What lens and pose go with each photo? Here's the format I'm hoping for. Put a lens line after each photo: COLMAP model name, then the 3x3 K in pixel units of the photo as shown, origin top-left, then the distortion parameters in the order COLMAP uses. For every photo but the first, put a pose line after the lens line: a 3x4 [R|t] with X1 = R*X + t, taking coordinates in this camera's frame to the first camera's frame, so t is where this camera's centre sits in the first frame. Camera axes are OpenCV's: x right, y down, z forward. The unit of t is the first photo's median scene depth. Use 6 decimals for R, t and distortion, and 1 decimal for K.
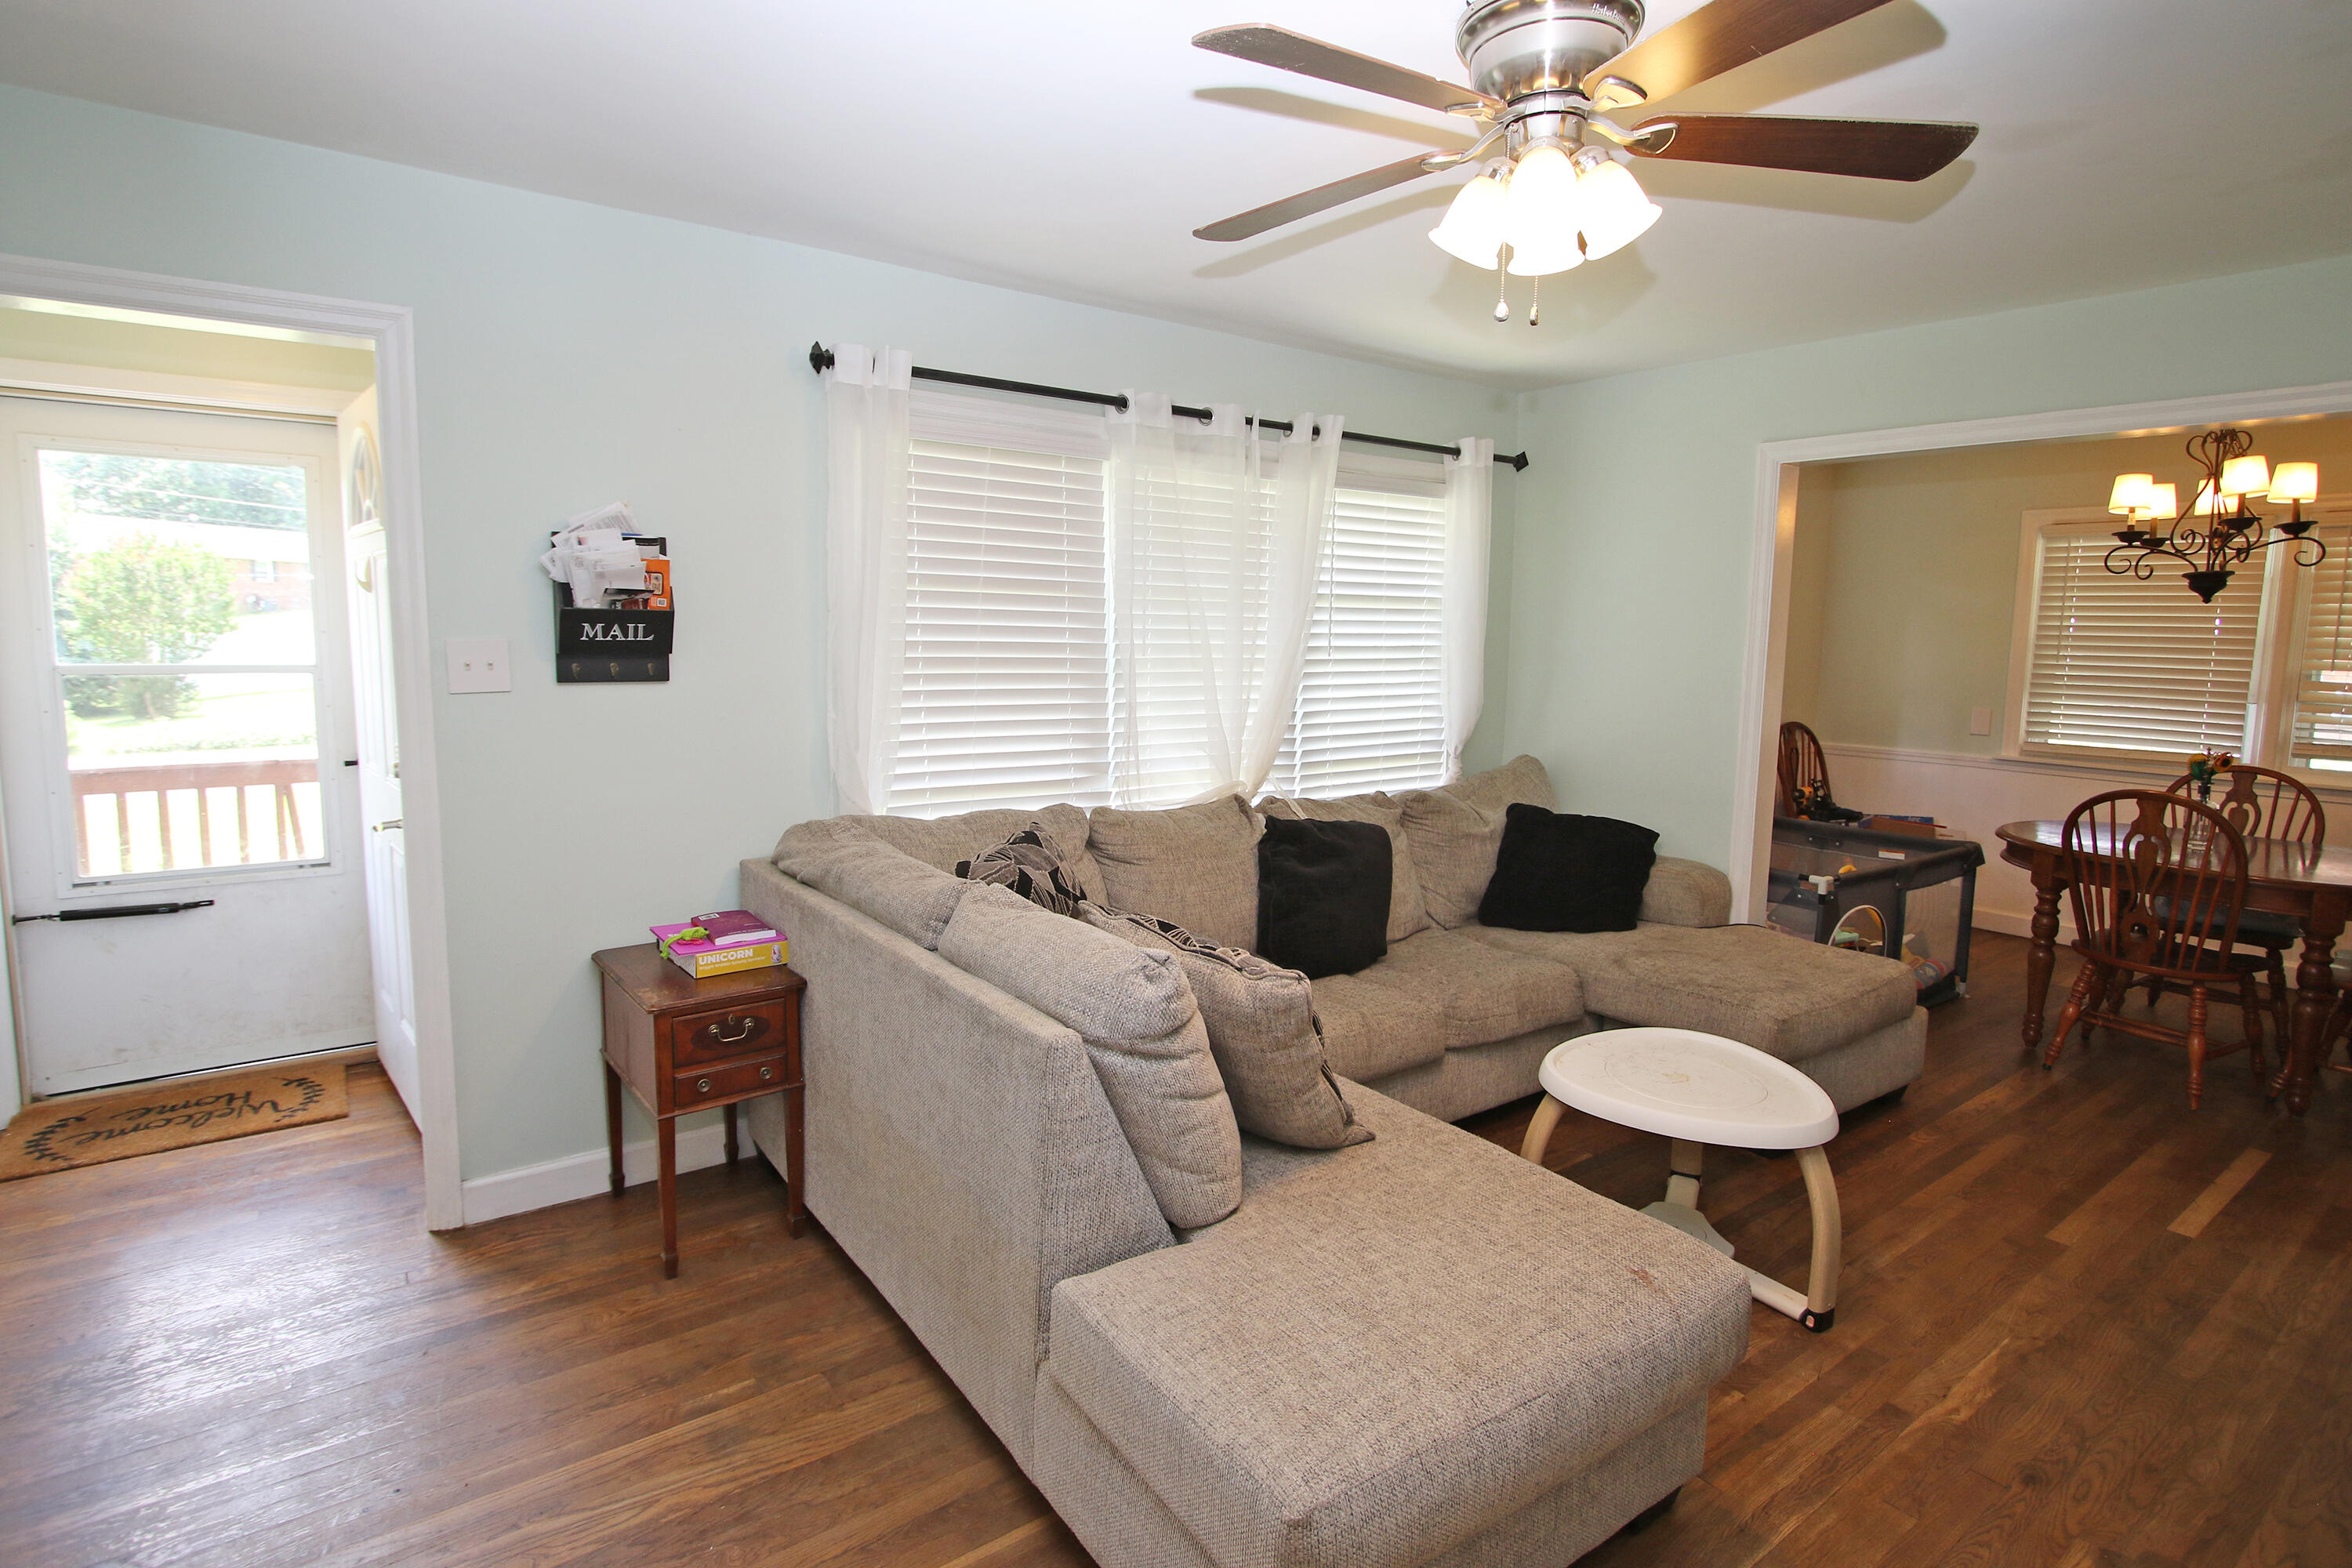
lens RADIAL K [[1189.9, 0, 1177.5], [0, 1189.9, 754.3], [0, 0, 1]] dist [-0.005711, 0.001665]
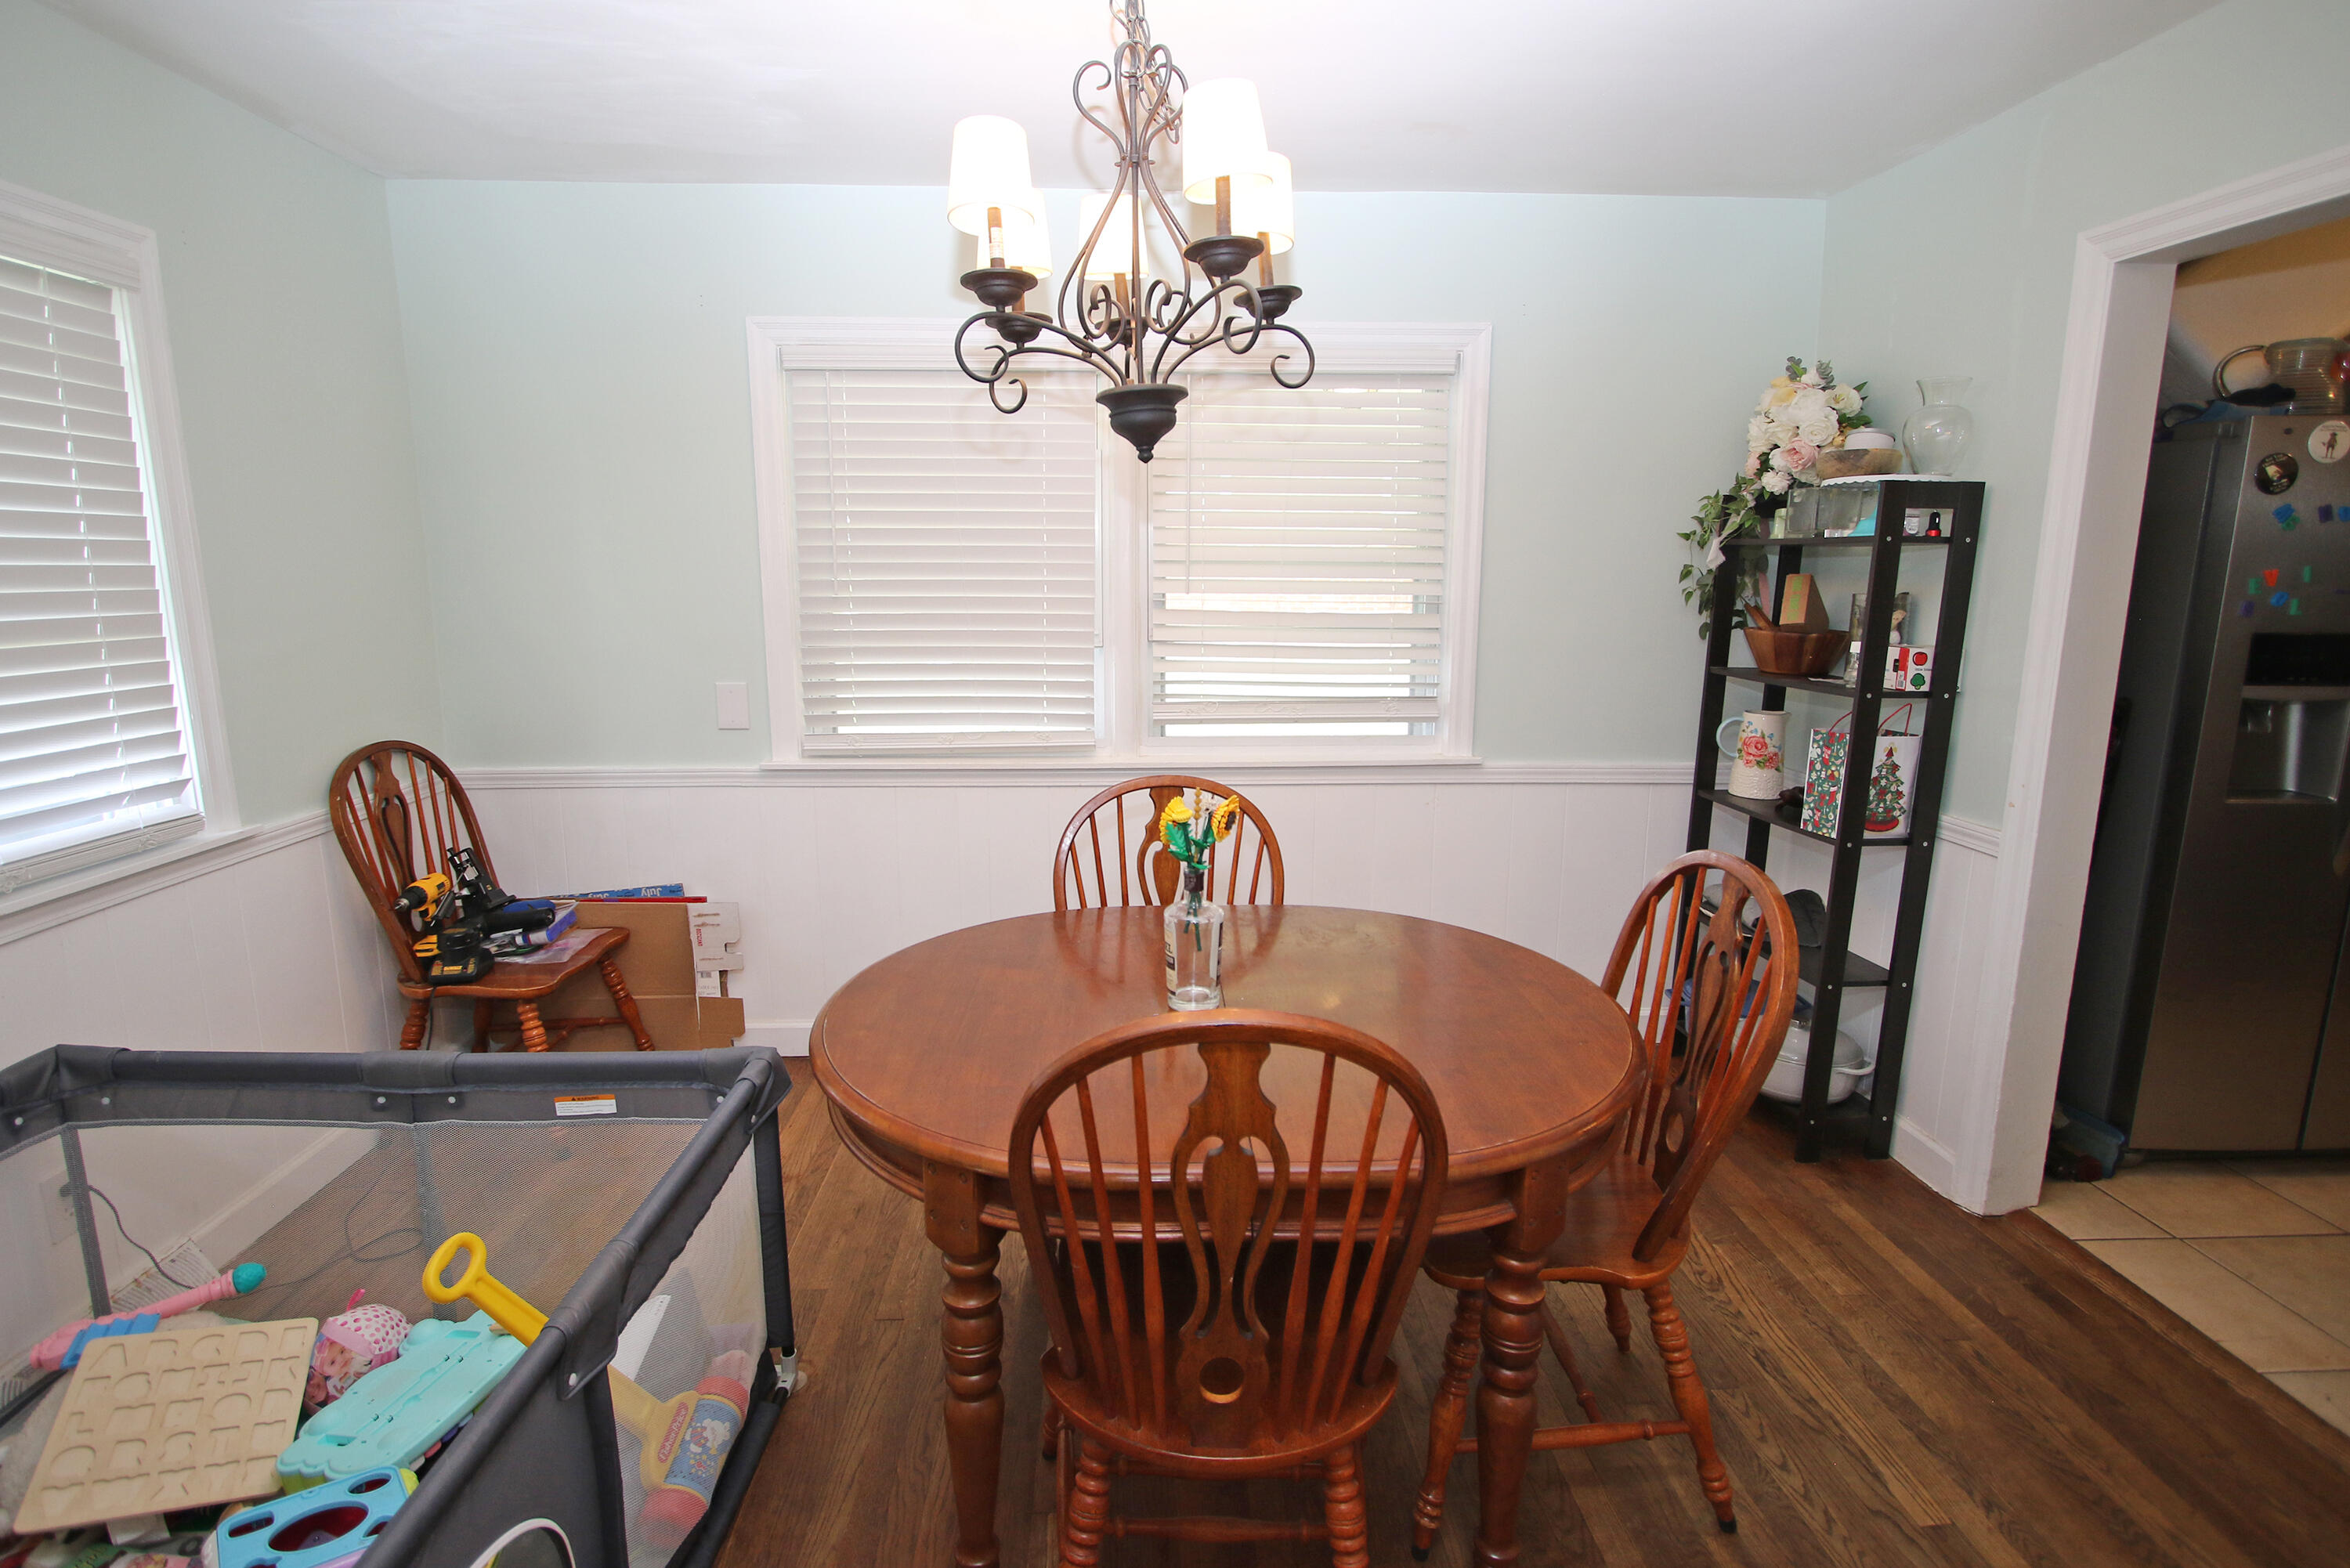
lens RADIAL K [[1116.9, 0, 1180.8], [0, 1116.9, 753.7], [0, 0, 1]] dist [-0.016021, 0.001414]
pose [[0.557405, -0.164275, 0.813826, 0.431814], [0.100530, 0.986372, 0.130249, -0.061364], [-0.824132, 0.009213, 0.566323, 0.628621]]
